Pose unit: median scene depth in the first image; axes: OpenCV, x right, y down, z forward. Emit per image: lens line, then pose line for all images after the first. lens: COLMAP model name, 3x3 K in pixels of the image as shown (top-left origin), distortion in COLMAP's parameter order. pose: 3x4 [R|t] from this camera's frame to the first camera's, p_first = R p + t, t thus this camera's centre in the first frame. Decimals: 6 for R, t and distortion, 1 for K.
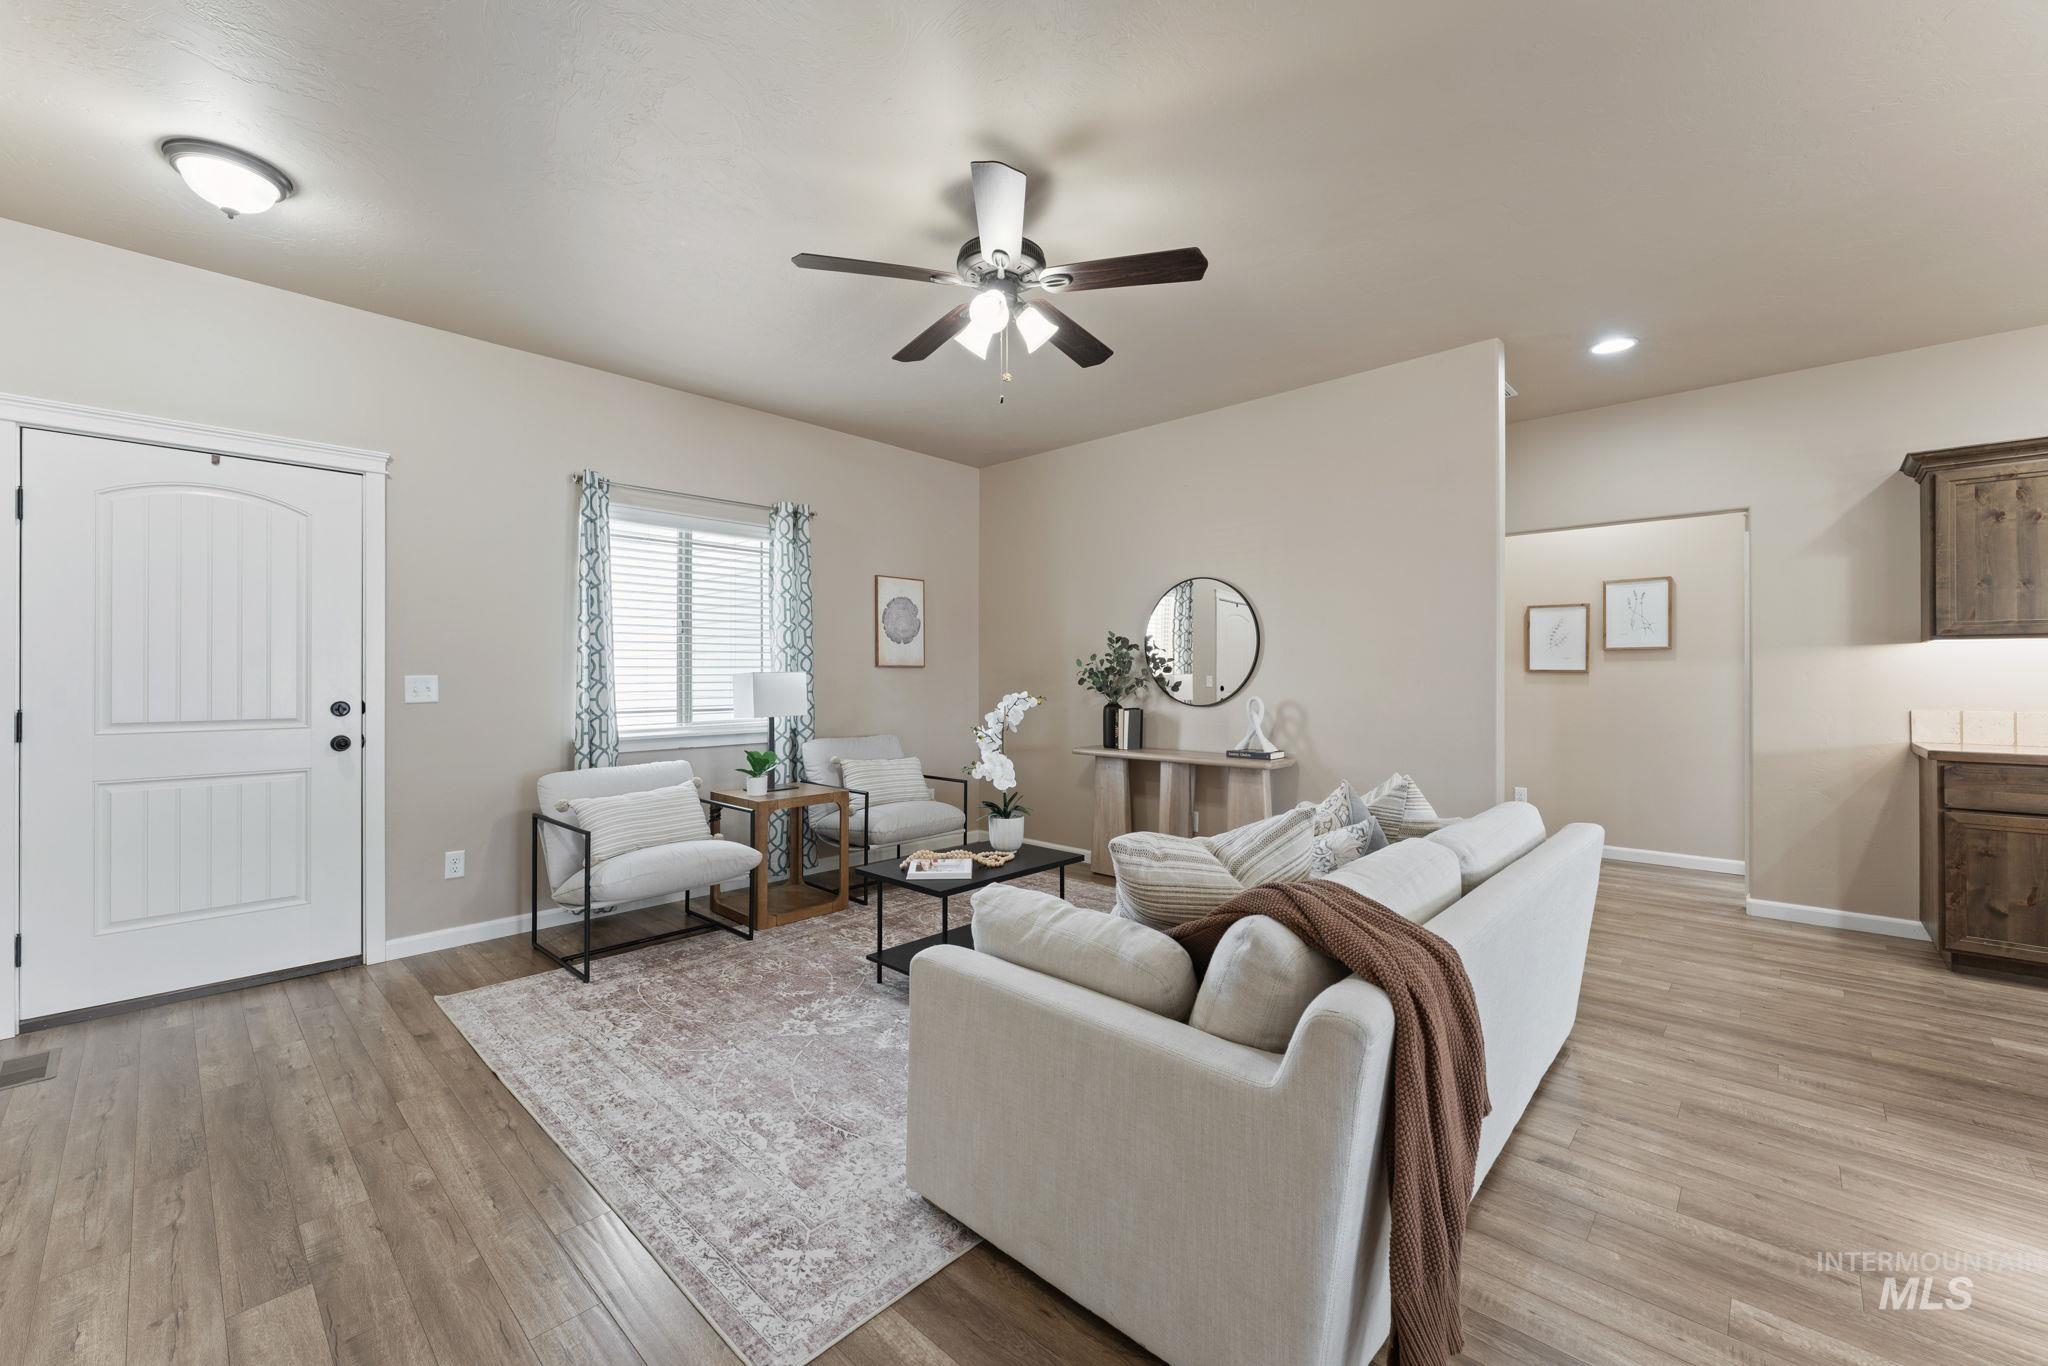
lens RADIAL K [[814.5, 0, 1017.7], [0, 814.5, 676.7], [0, 0, 1]] dist [-0.002282, 0.000137]
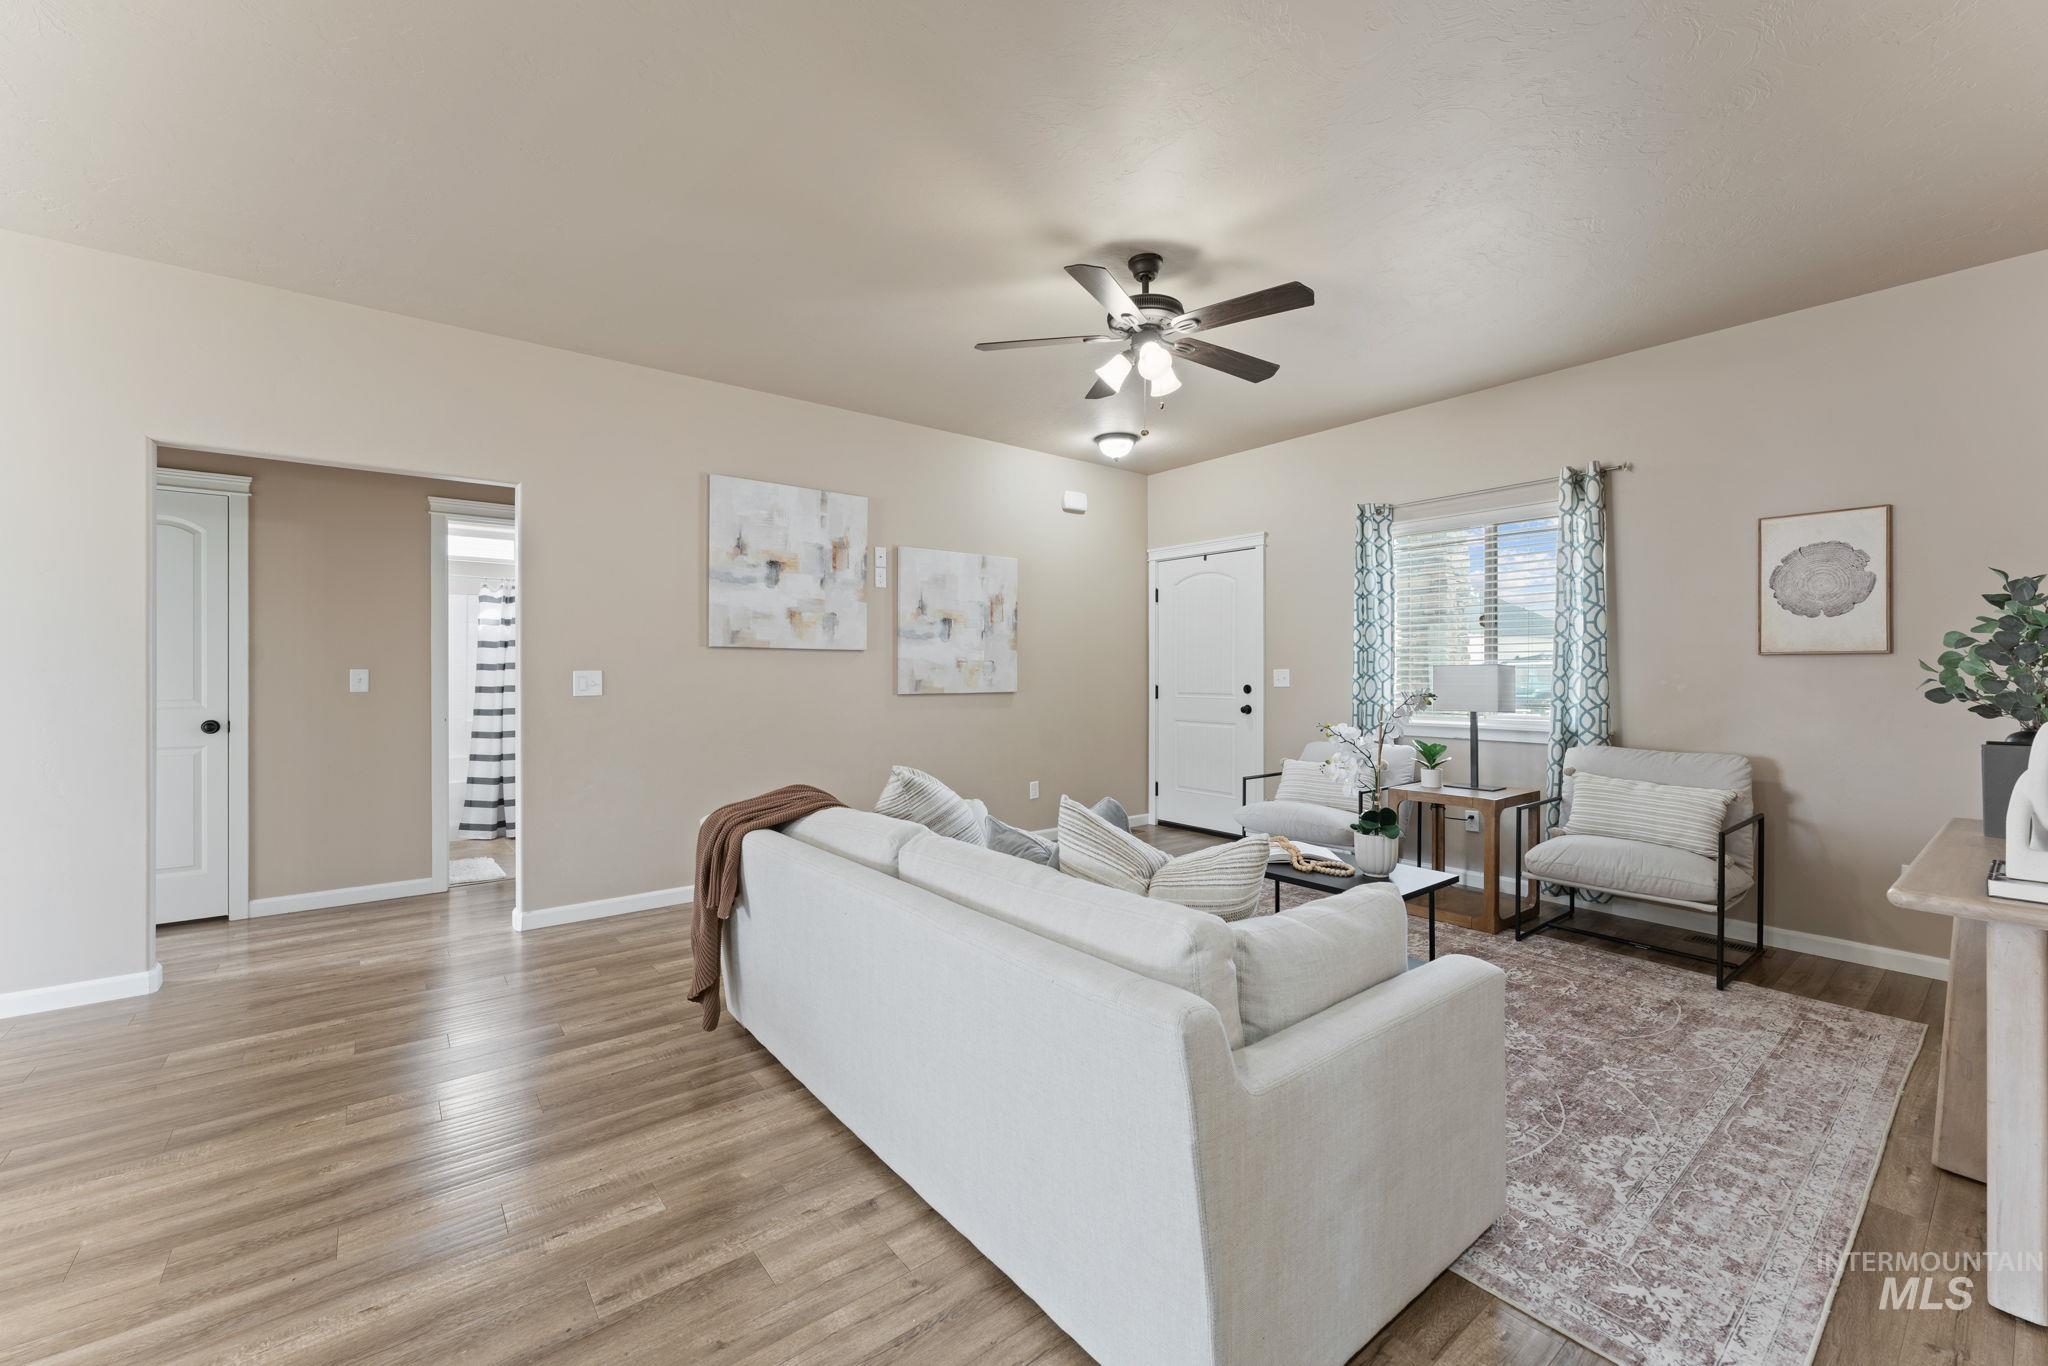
lens RADIAL K [[814.5, 0, 1025.4], [0, 814.5, 669.0], [0, 0, 1]] dist [-0.002282, 0.000137]
pose [[-0.137341, -0.002315, -0.990521, 0.706378], [0.000587, 0.999997, -0.002419, 0.000957], [0.990524, -0.000914, -0.137339, 0.601599]]
